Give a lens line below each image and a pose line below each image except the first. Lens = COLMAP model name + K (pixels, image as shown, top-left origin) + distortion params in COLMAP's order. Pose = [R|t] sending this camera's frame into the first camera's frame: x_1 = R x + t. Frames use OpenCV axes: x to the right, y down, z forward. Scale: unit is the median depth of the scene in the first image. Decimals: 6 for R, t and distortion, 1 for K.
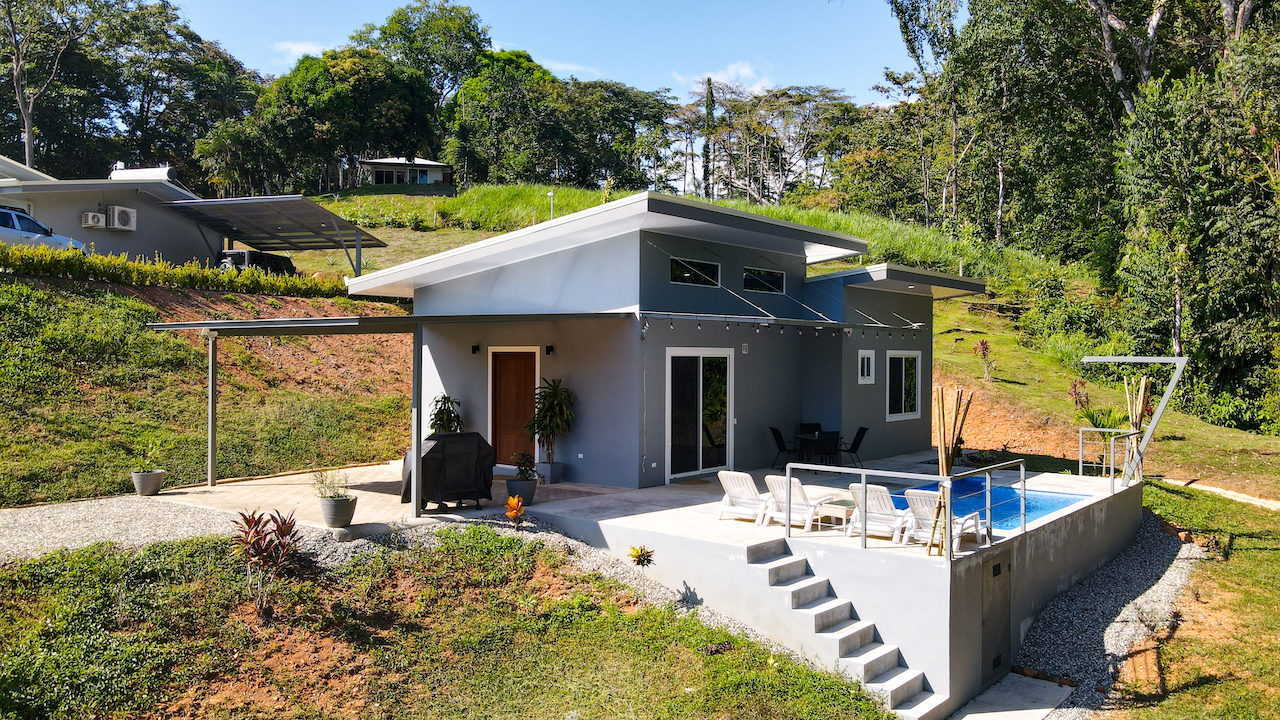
lens RADIAL K [[957.0, 0, 640.0], [0, 957.0, 360.0], [0, 0, 1]] dist [0.001058, 0.041807]
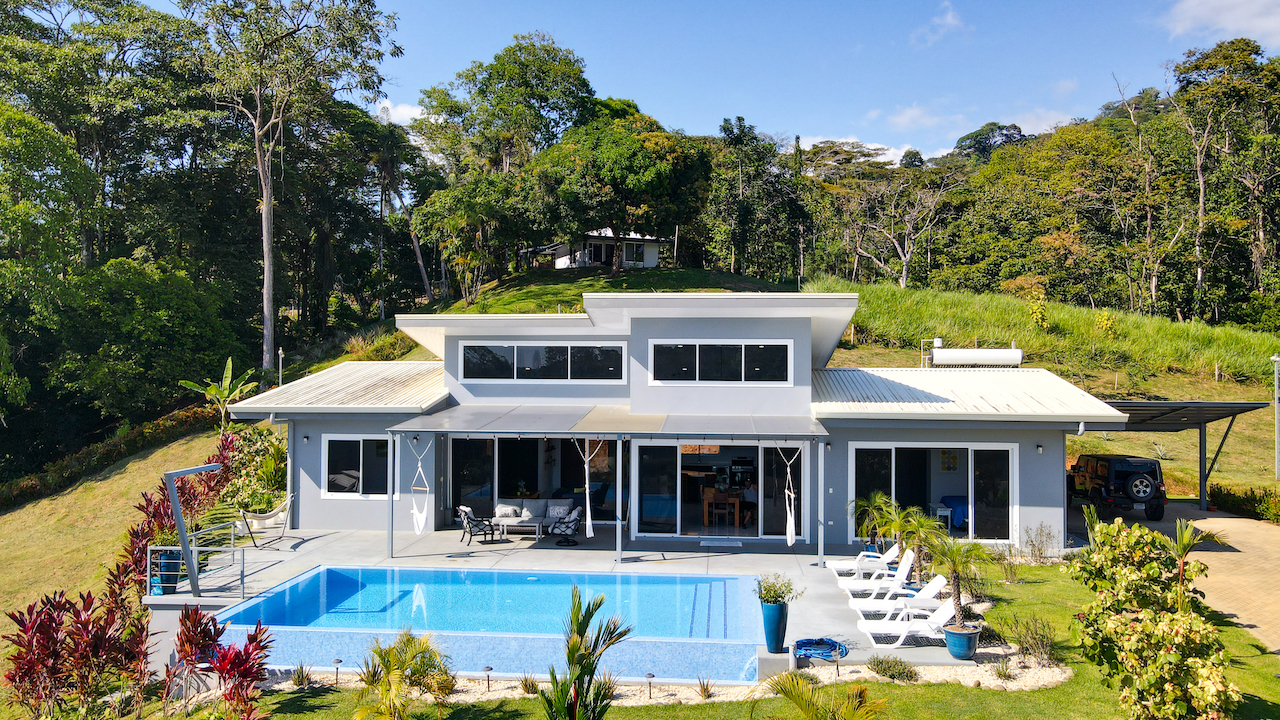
lens RADIAL K [[957.0, 0, 640.0], [0, 957.0, 360.0], [0, 0, 1]] dist [0.001058, 0.041807]
pose [[0.976898, 0.003013, 0.213686, -0.510782], [-0.000129, 0.999909, -0.013511, -0.095643], [-0.213707, 0.013171, 0.976809, 0.154460]]
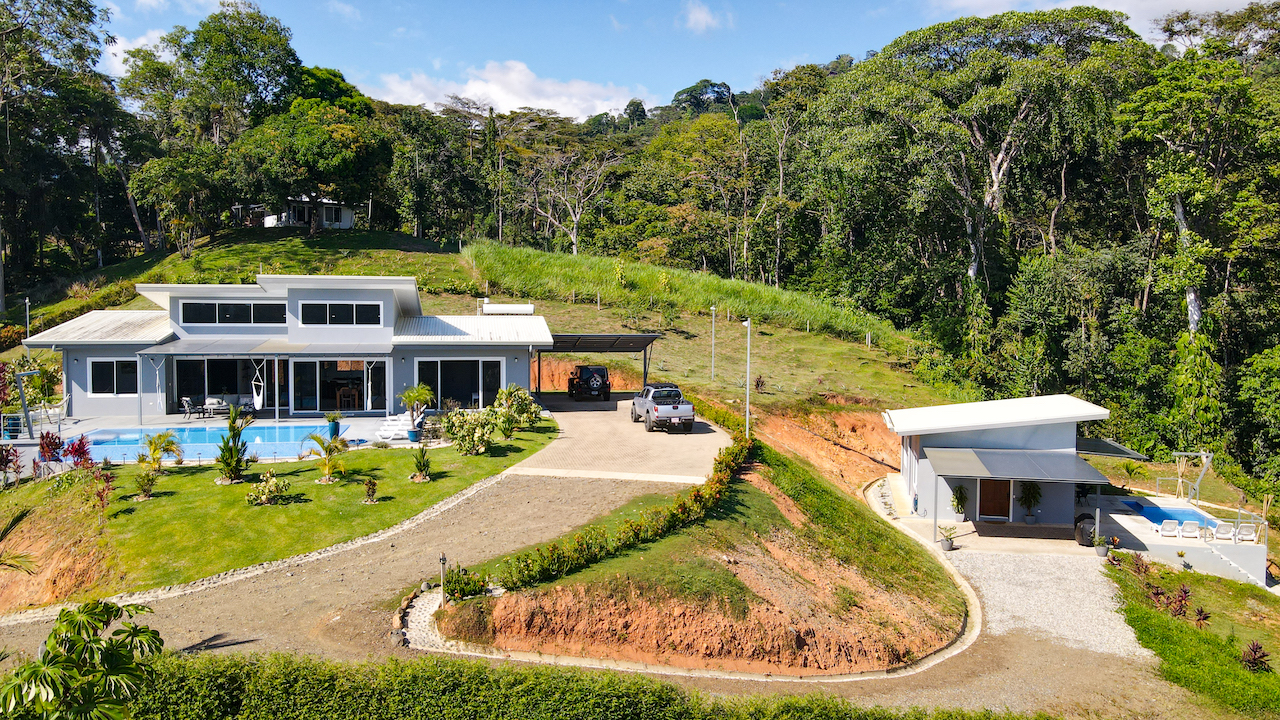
lens RADIAL K [[957.0, 0, 640.0], [0, 957.0, 360.0], [0, 0, 1]] dist [0.001058, 0.041807]
pose [[0.887079, -0.023912, 0.460998, -0.522577], [-0.000487, 0.998608, 0.052736, -0.102573], [-0.461617, -0.047006, 0.885833, -0.153952]]
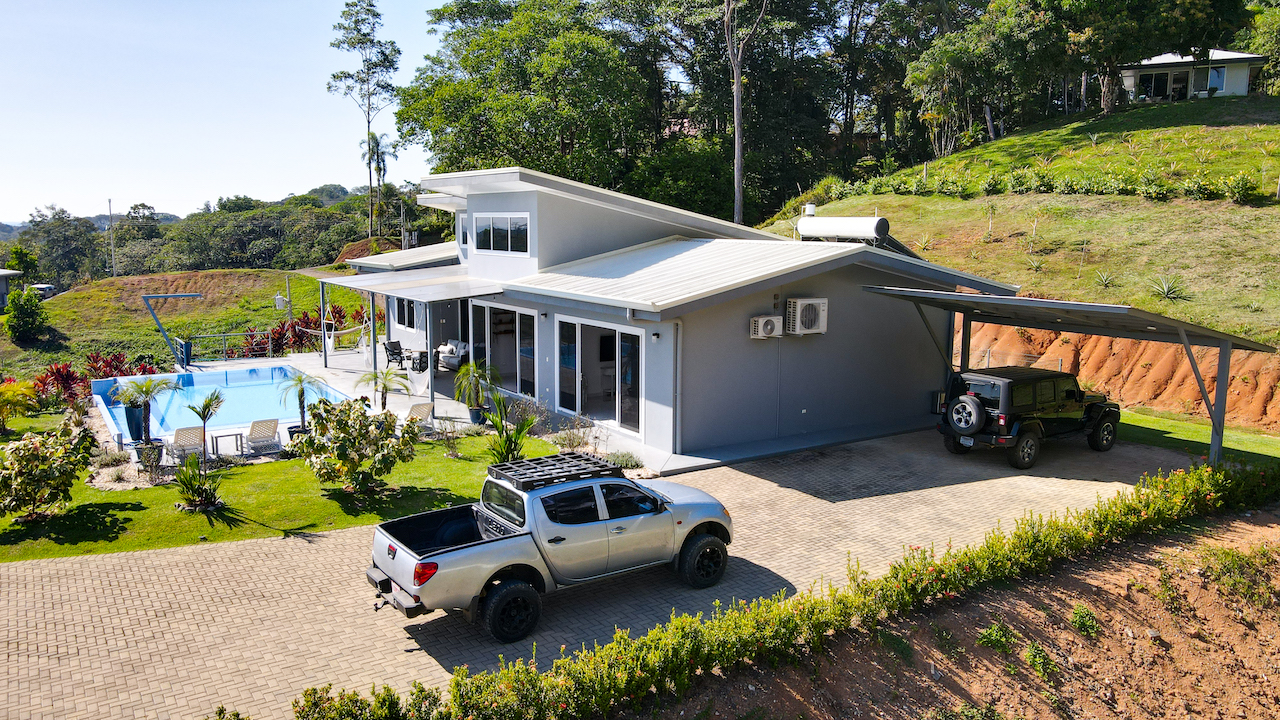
lens RADIAL K [[944.5, 0, 618.9], [0, 944.5, 353.0], [0, 0, 1]] dist [0.000815, 0.004052]
pose [[0.757786, 0.090431, -0.646206, -0.115987], [-0.003739, 0.990935, 0.134288, -0.103243], [0.652492, -0.099346, 0.751255, 0.227992]]
